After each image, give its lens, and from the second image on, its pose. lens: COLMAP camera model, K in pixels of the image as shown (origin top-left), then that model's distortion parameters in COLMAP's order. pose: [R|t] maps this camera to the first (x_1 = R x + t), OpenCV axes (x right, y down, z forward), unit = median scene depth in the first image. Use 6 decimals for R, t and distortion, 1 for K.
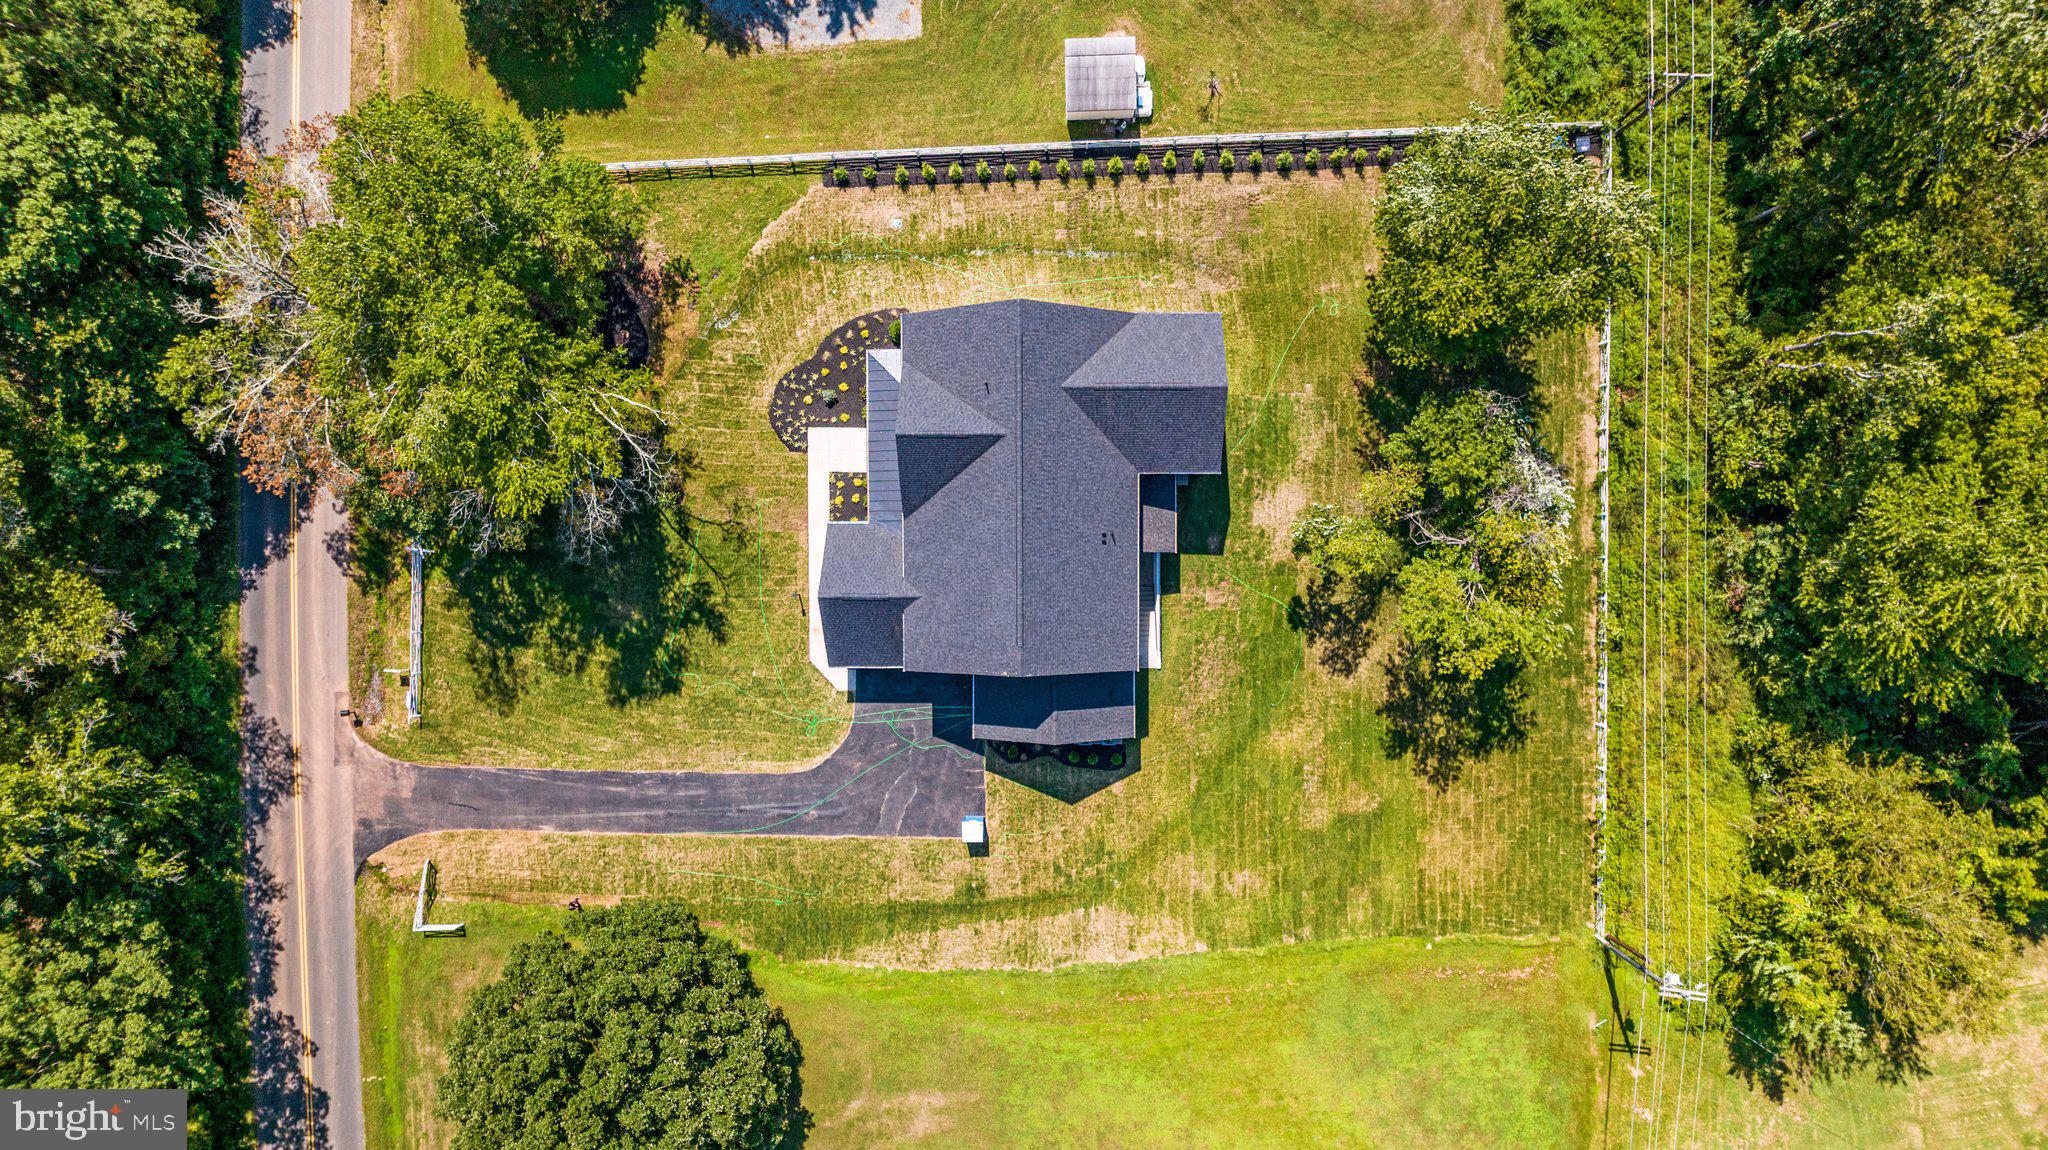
lens RADIAL K [[1490.7, 0, 1024.0], [0, 1490.7, 575.0], [0, 0, 1]] dist [-0.013447, -0.001233]
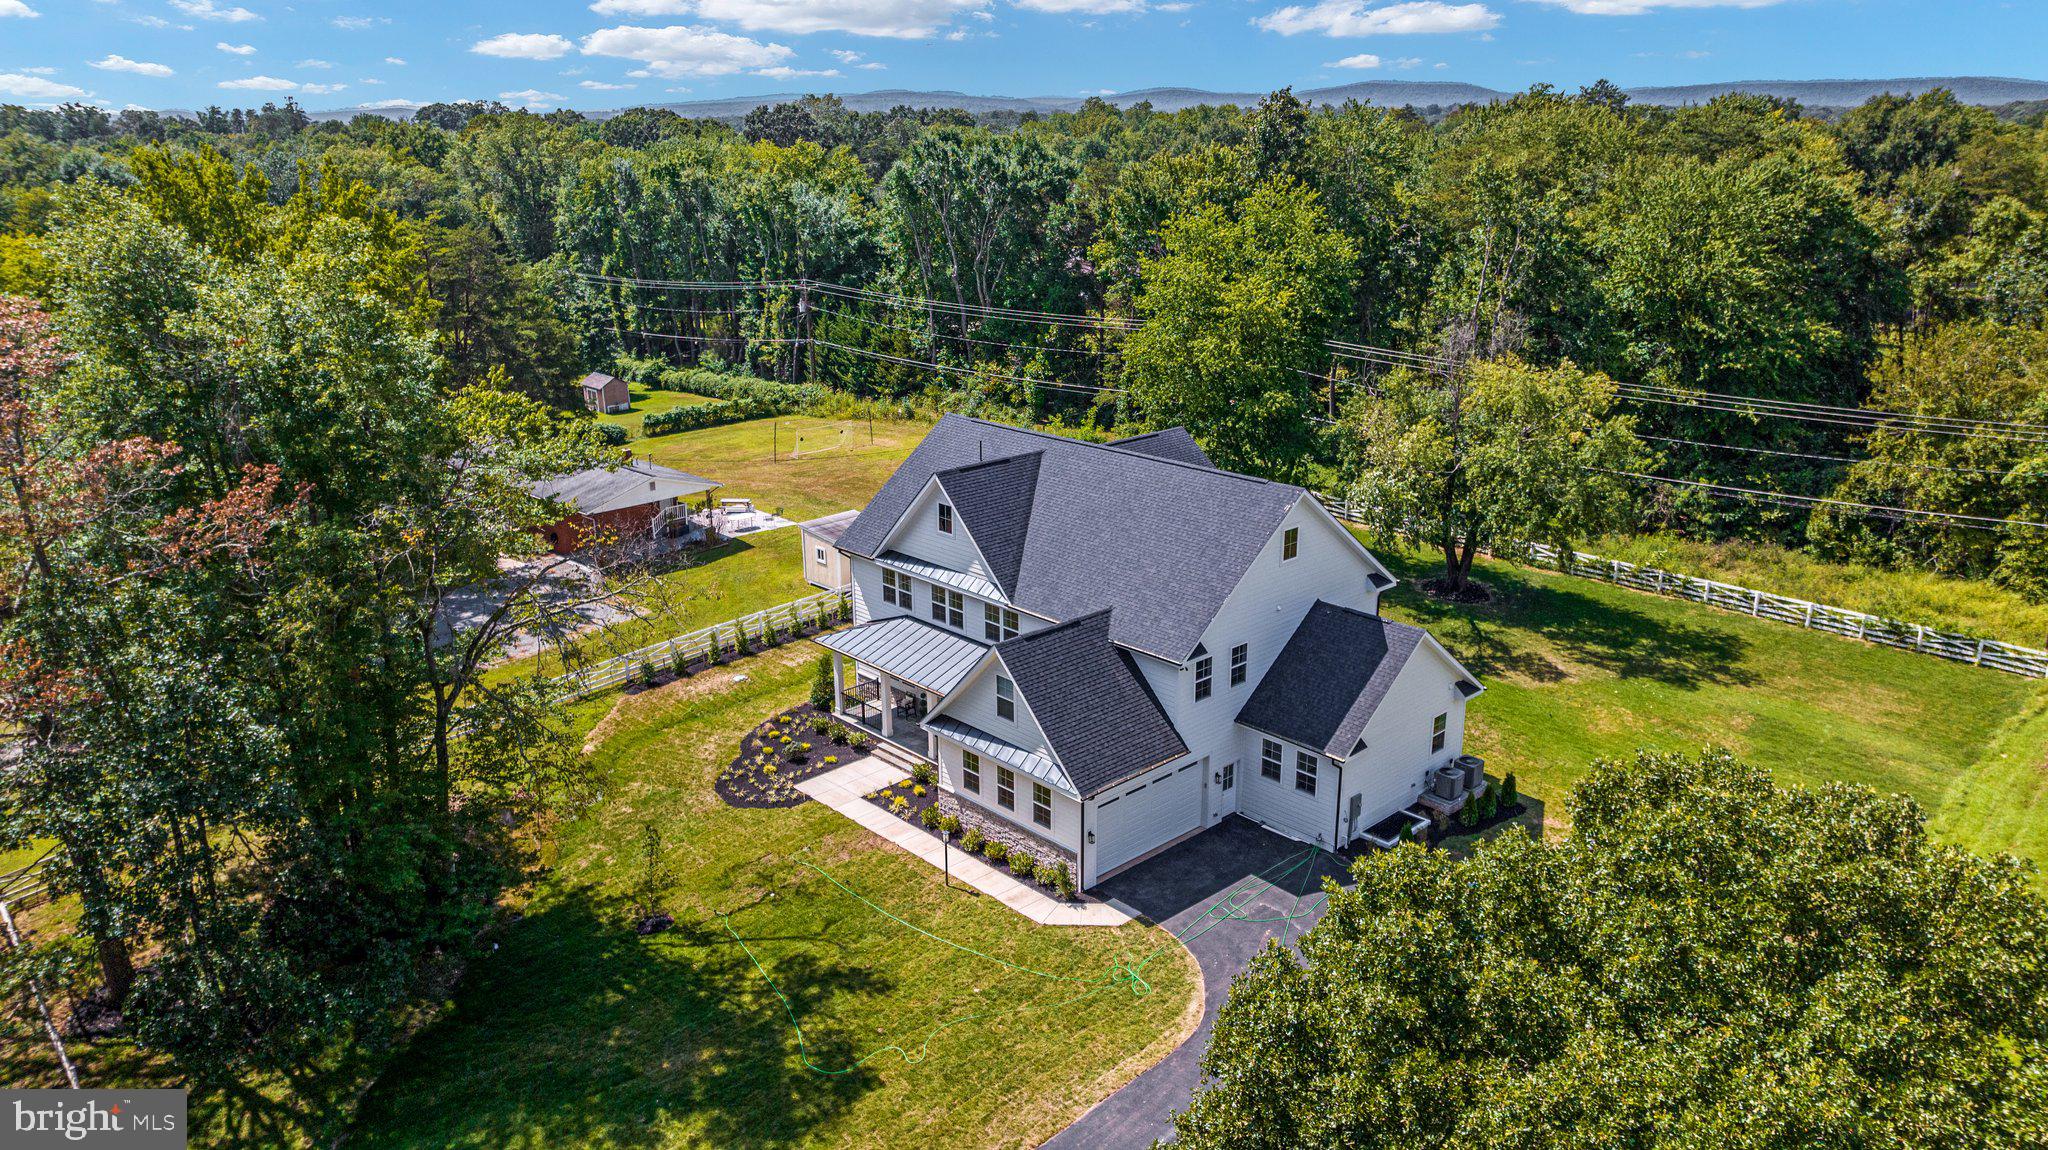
lens RADIAL K [[1427.0, 0, 1024.0], [0, 1427.0, 575.0], [0, 0, 1]] dist [-0.006447, 0.000679]
pose [[0.737408, -0.193885, 0.647023, -0.454043], [0.675166, 0.239274, -0.697782, 0.378890], [-0.019526, 0.951397, 0.307347, 0.720950]]
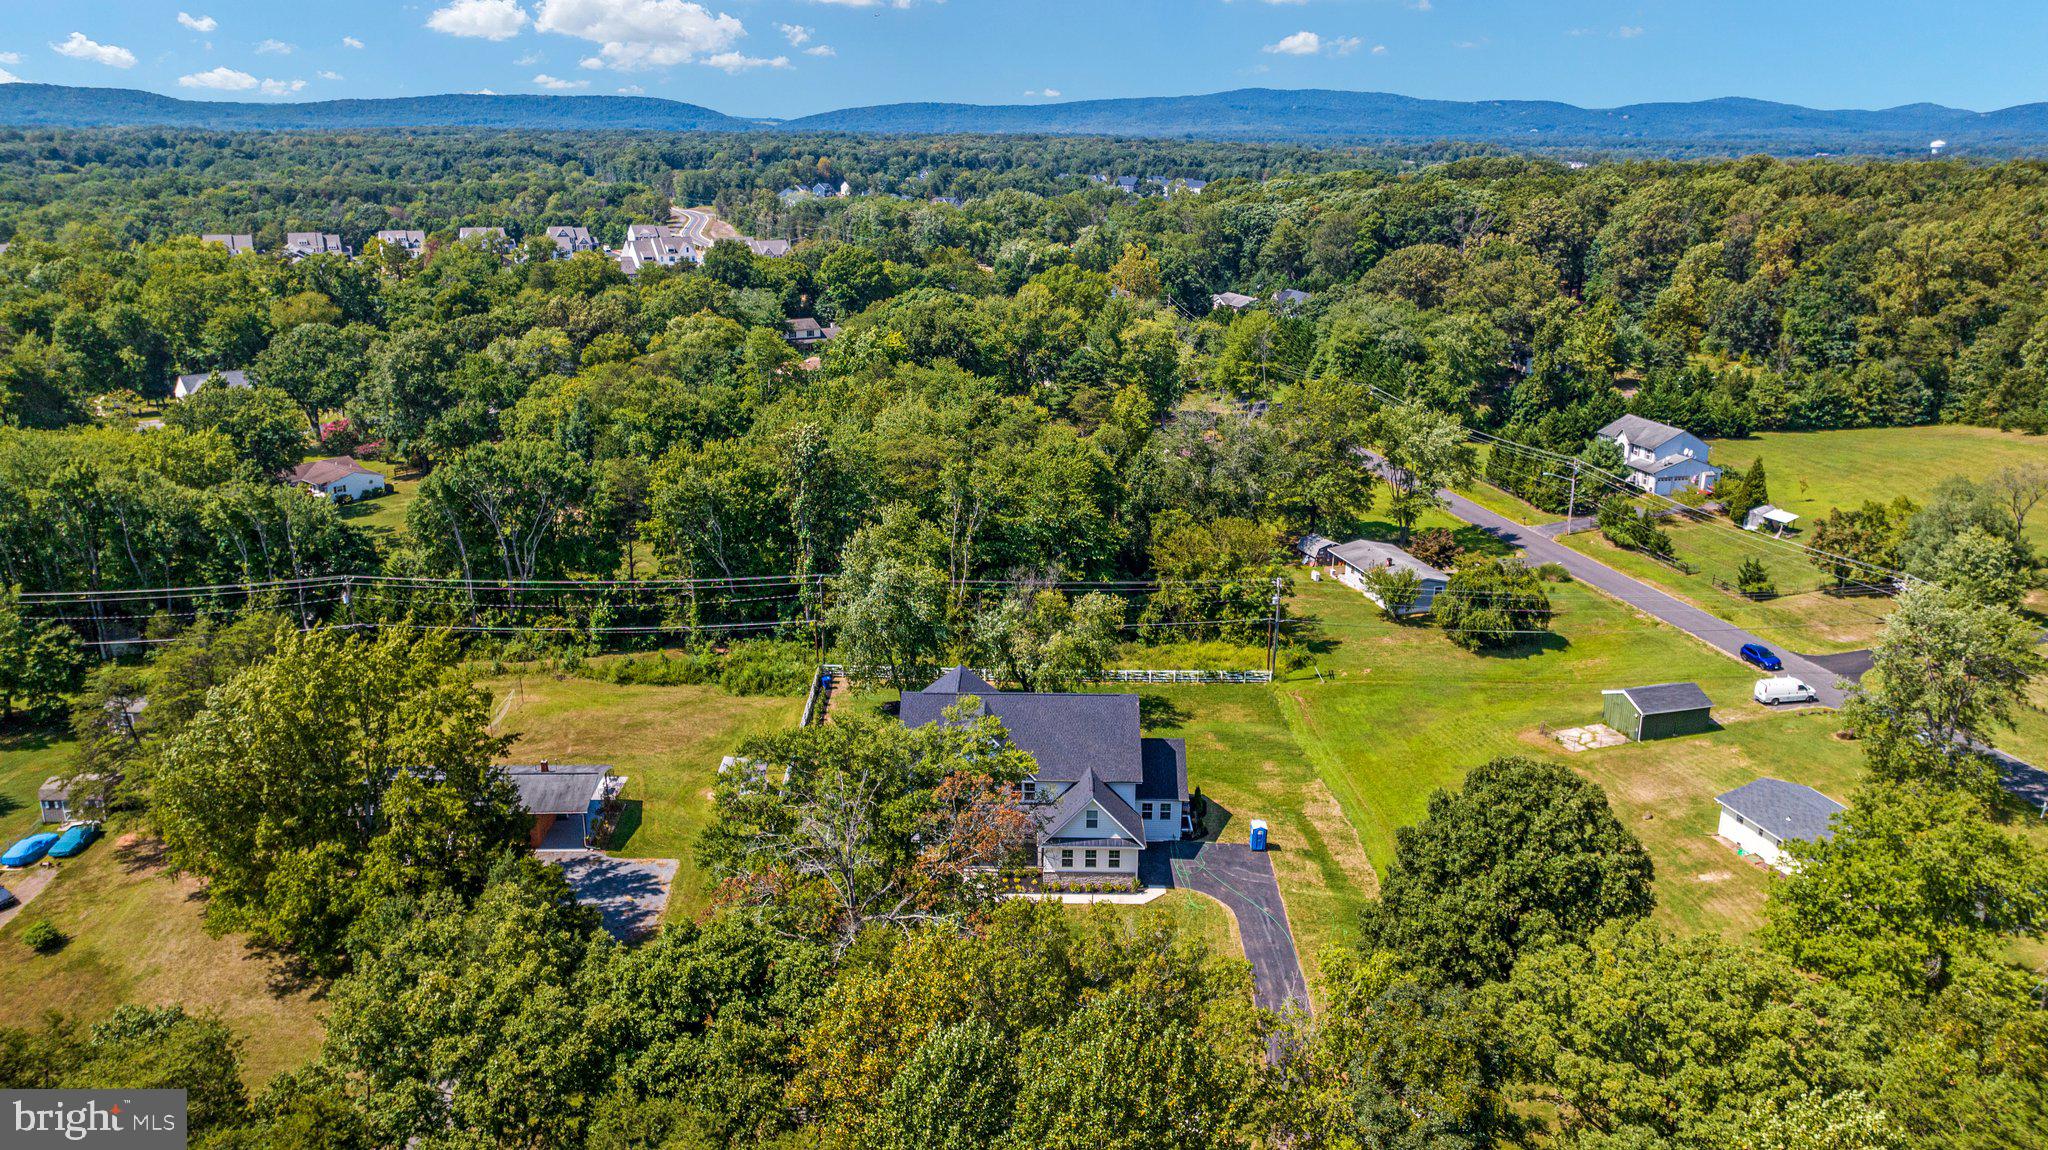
lens RADIAL K [[1490.7, 0, 1024.0], [0, 1490.7, 575.0], [0, 0, 1]] dist [-0.013447, -0.001233]
pose [[0.023319, -0.273222, 0.961668, -1.291749], [0.999438, 0.029523, -0.015847, -0.034047], [-0.024061, 0.961498, 0.273757, 0.381662]]
